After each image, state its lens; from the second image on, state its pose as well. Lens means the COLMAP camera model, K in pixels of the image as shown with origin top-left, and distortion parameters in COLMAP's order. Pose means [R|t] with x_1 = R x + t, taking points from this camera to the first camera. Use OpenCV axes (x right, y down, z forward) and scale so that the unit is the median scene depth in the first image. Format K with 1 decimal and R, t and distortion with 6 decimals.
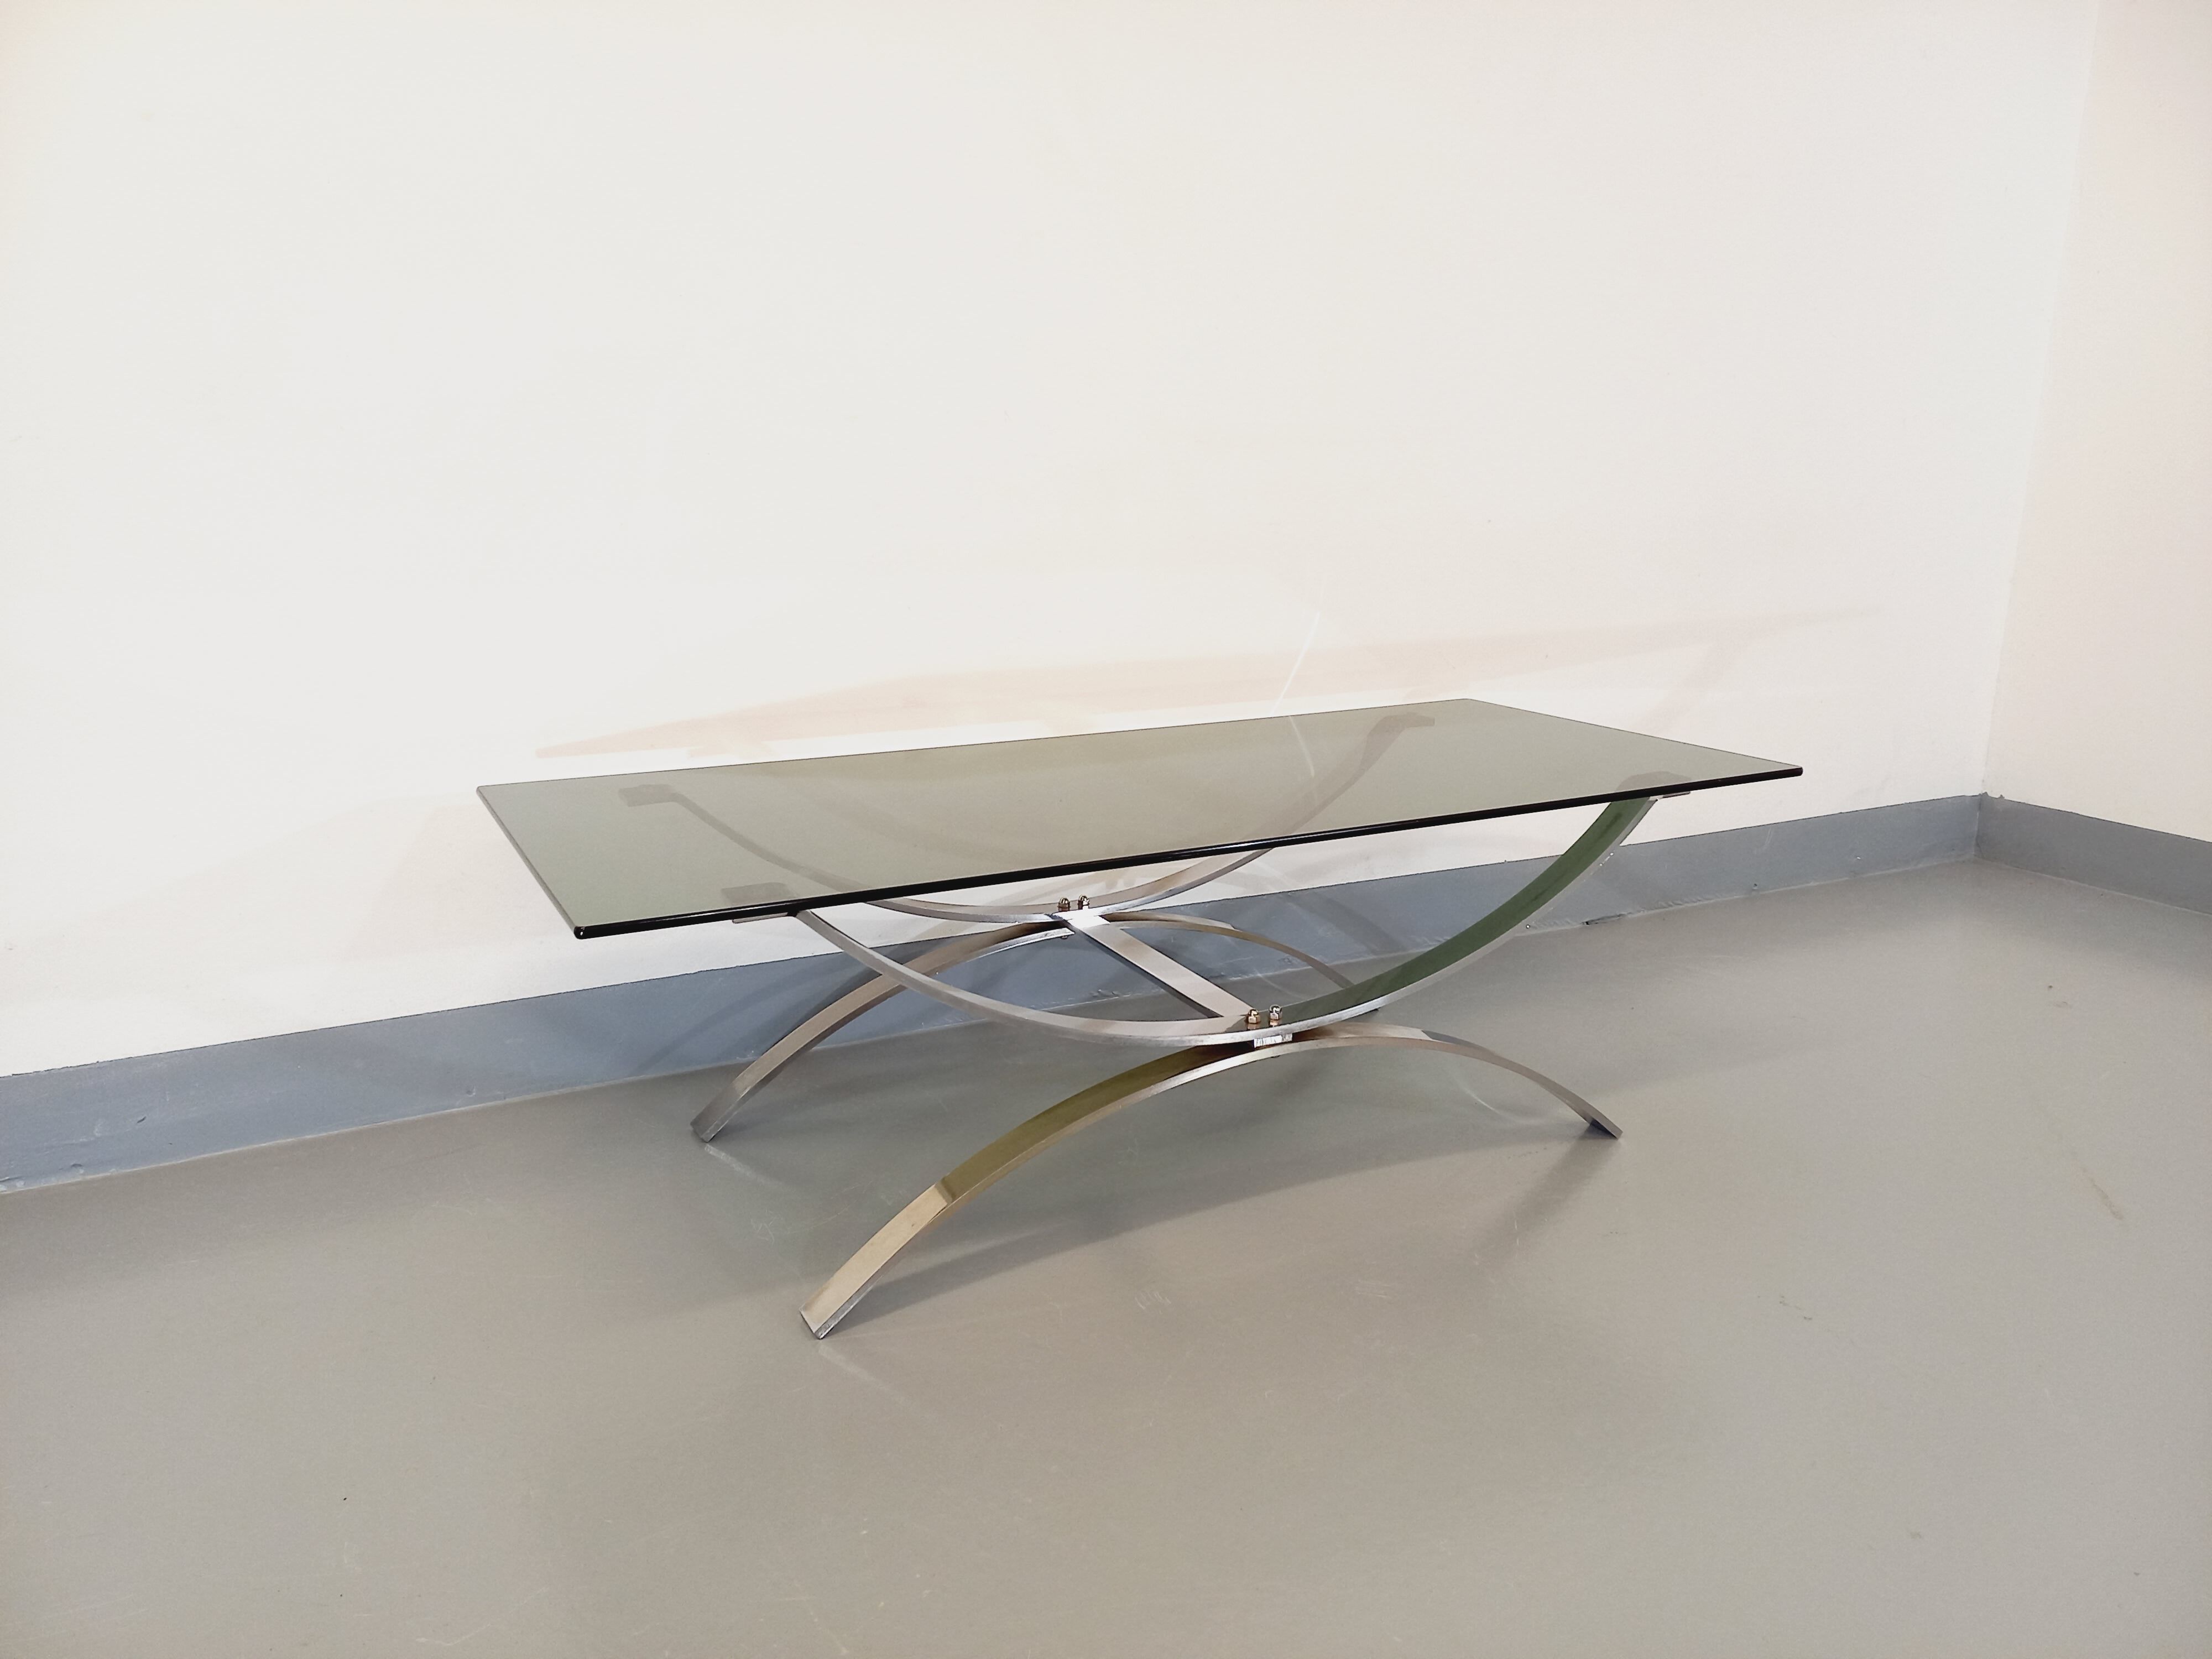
lens RADIAL K [[1603.6, 0, 1112.4], [0, 1603.6, 786.7], [0, 0, 1]] dist [0.002190, -0.001705]
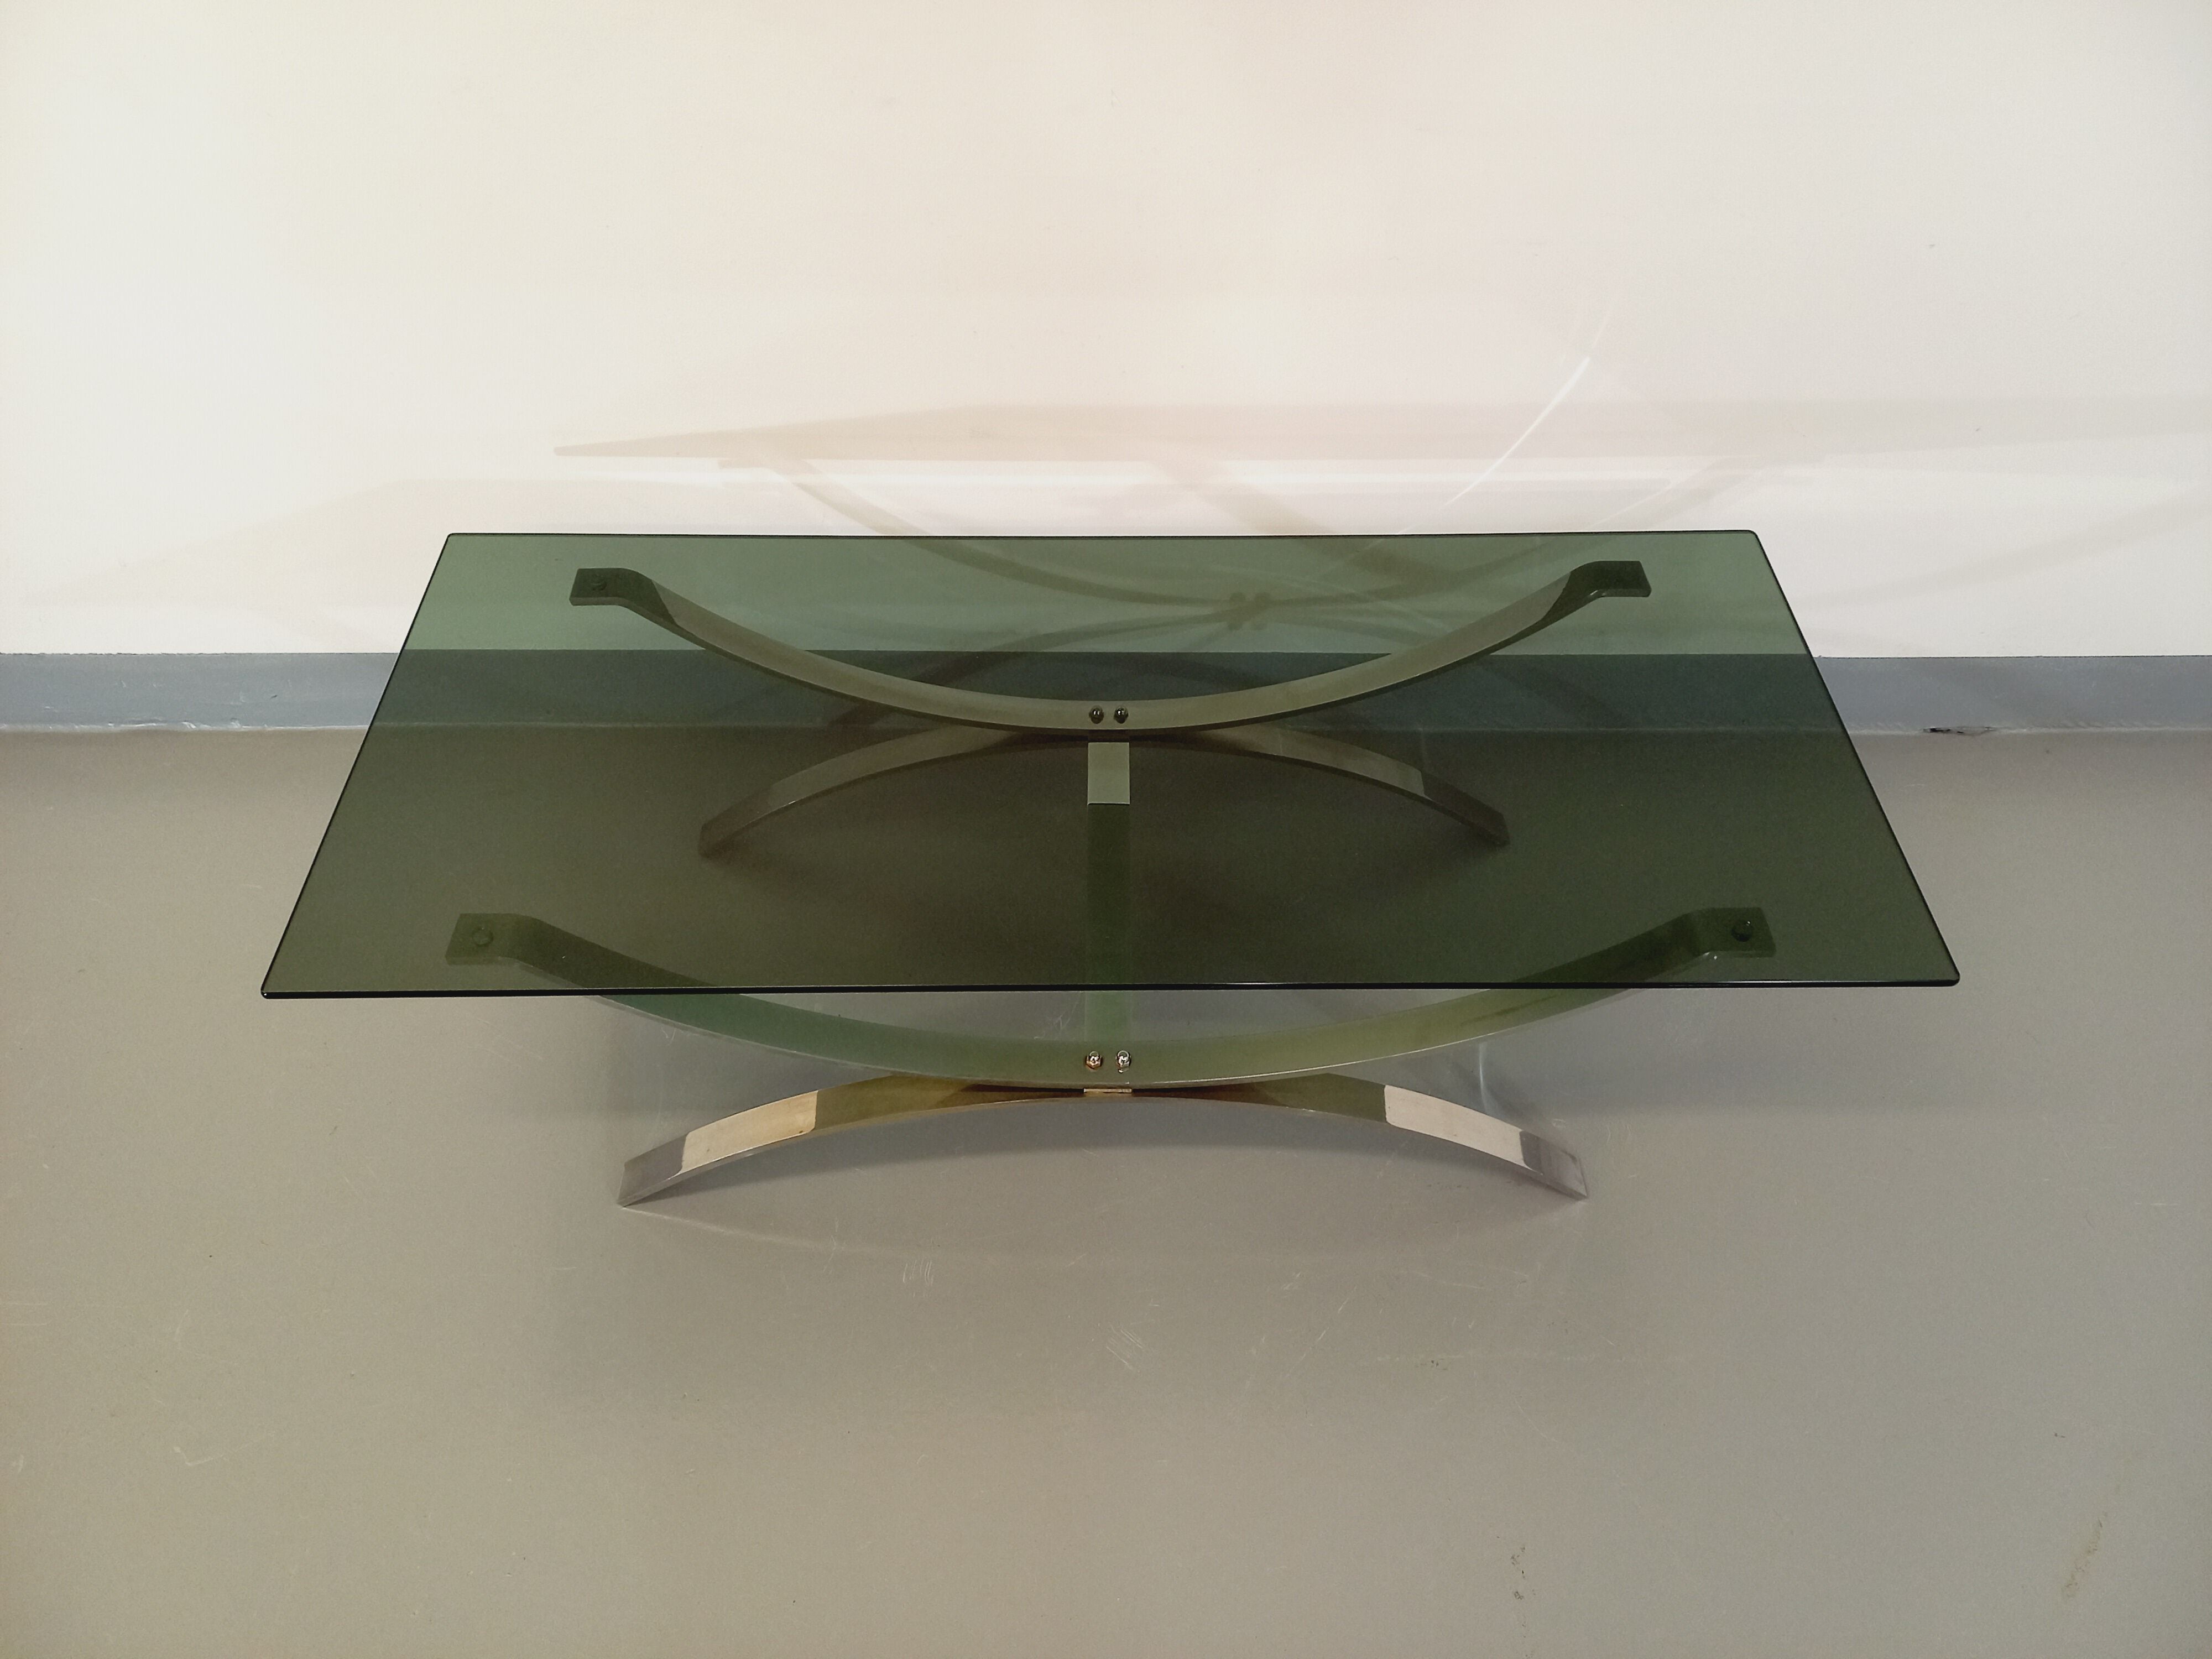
lens RADIAL K [[1580.2, 0, 1106.0], [0, 1580.2, 829.5], [0, 0, 1]] dist [0.006839, -0.000015]
pose [[0.884767, 0.344867, -0.313454, 0.262010], [-0.100009, 0.797435, 0.595060, -0.380354], [0.455176, -0.495141, 0.740034, 0.320517]]
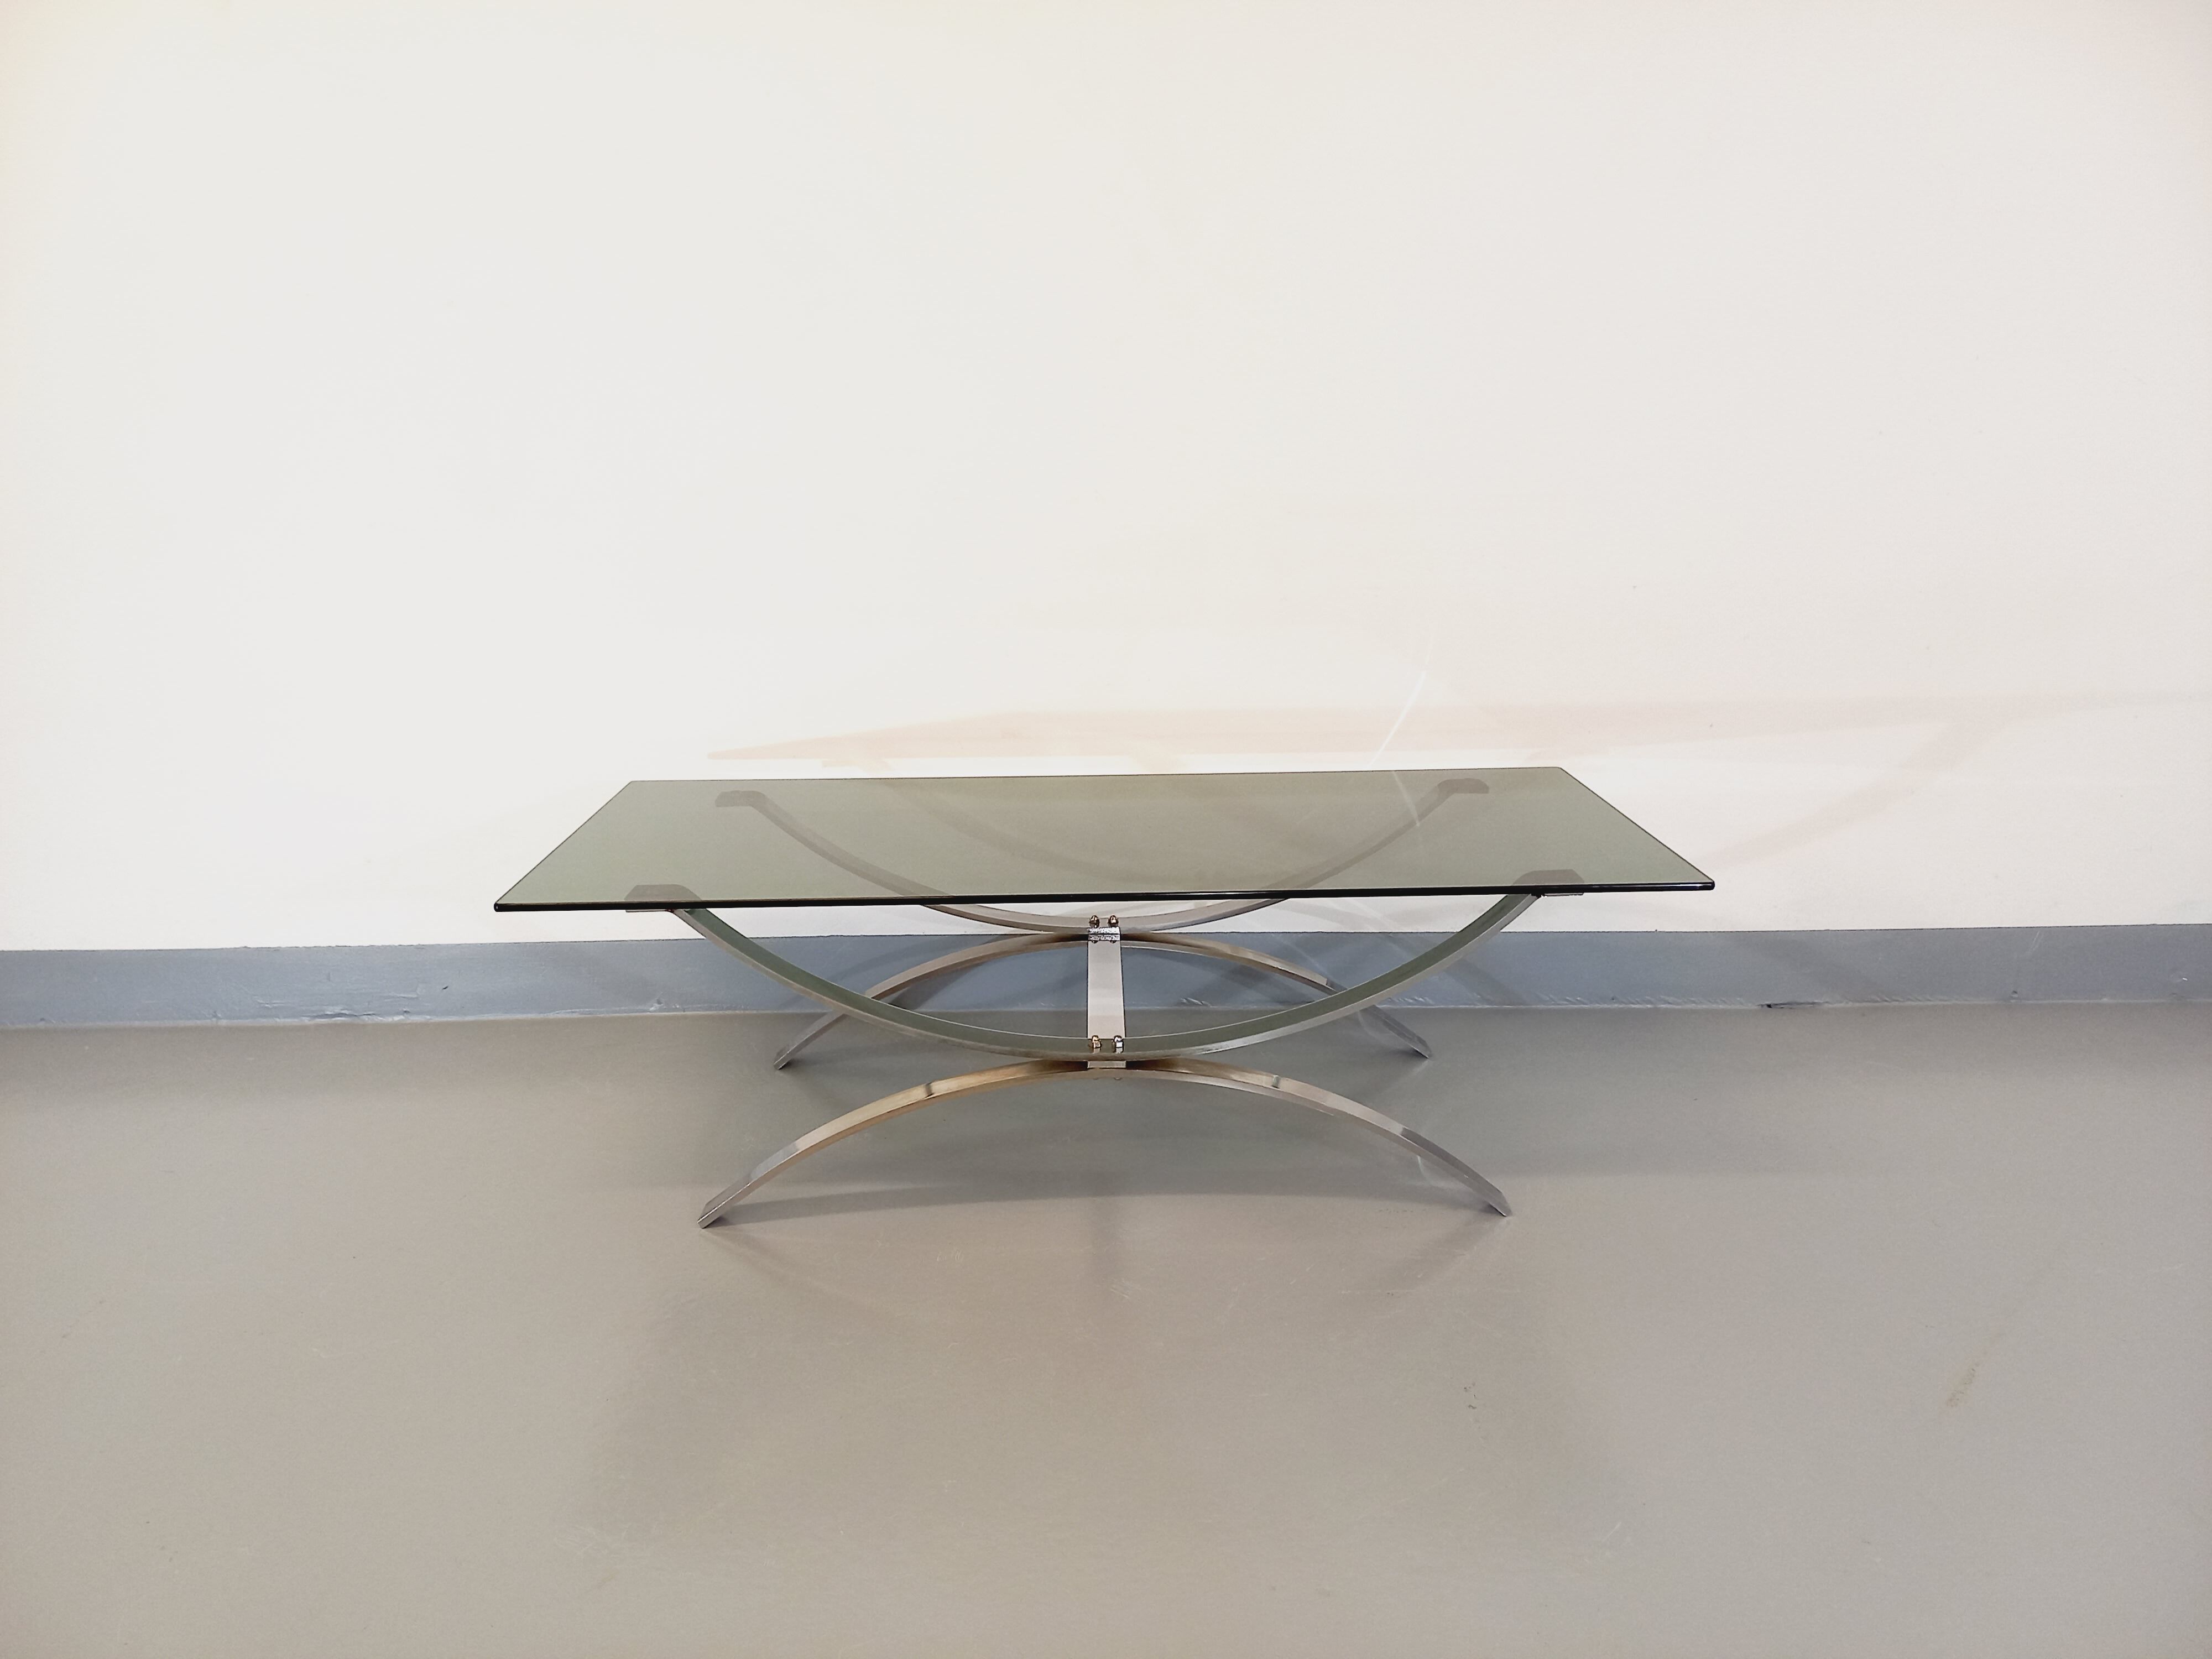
lens RADIAL K [[1580.2, 0, 1106.0], [0, 1580.2, 829.5], [0, 0, 1]] dist [0.006839, -0.000015]
pose [[0.889843, 0.104366, -0.444170, 0.464280], [-0.078929, 0.994022, 0.075440, -0.076639], [0.449388, -0.032072, 0.892761, -0.010079]]
